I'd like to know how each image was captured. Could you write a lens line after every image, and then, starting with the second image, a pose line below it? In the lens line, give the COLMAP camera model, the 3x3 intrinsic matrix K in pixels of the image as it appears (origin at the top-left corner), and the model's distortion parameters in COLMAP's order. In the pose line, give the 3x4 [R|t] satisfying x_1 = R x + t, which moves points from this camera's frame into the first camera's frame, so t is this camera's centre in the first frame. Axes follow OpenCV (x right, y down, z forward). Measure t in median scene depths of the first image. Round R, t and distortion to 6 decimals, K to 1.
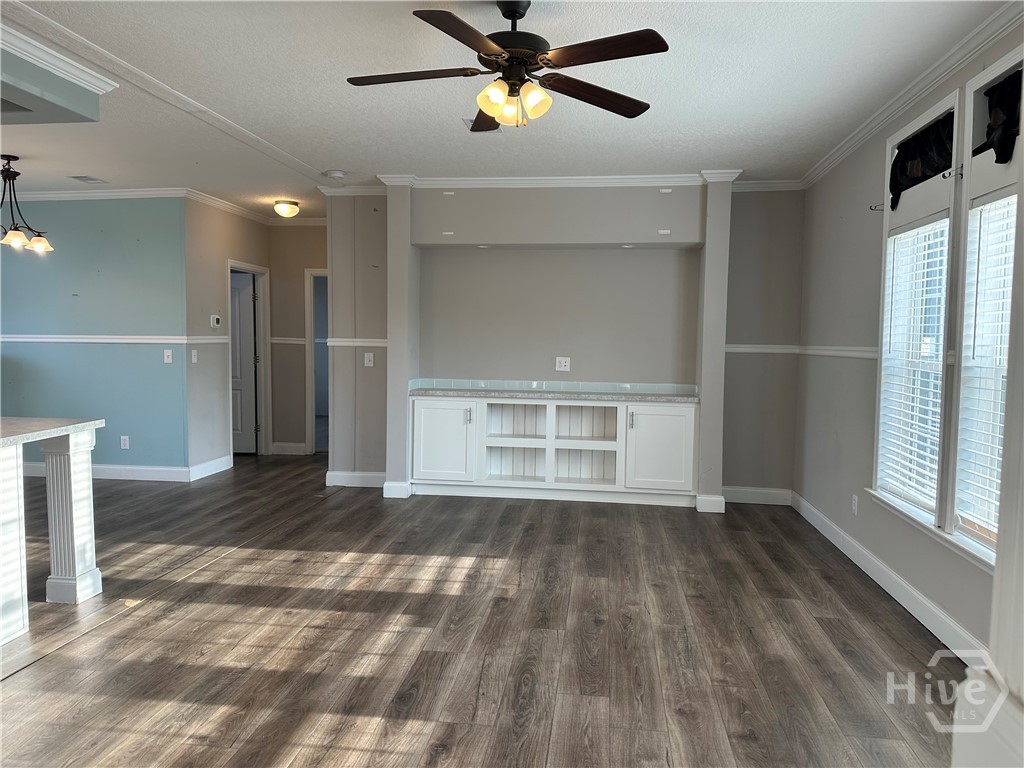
lens RADIAL K [[724.0, 0, 509.4], [0, 724.0, 378.7], [0, 0, 1]] dist [0.117309, -0.119778]
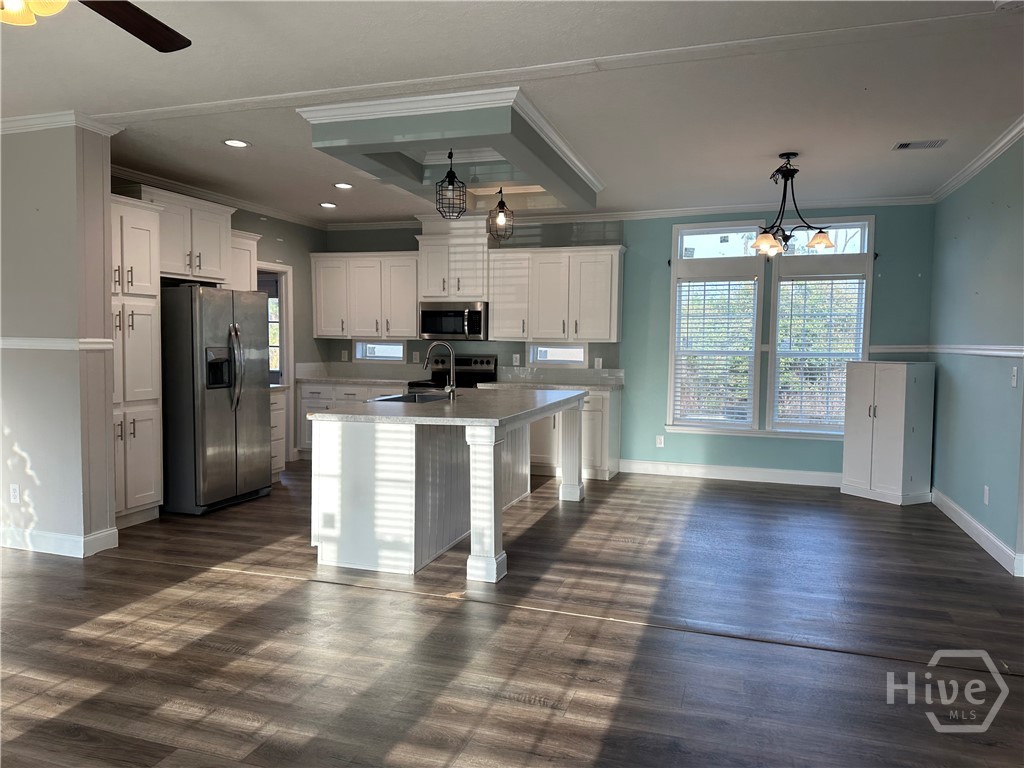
lens RADIAL K [[718.5, 0, 510.9], [0, 718.5, 378.4], [0, 0, 1]] dist [0.142634, -0.213802]
pose [[-0.183685, 0.045052, -0.981952, 0.301557], [-0.068928, 0.995900, 0.058585, -0.042581], [0.980566, 0.078446, -0.179826, 0.797734]]
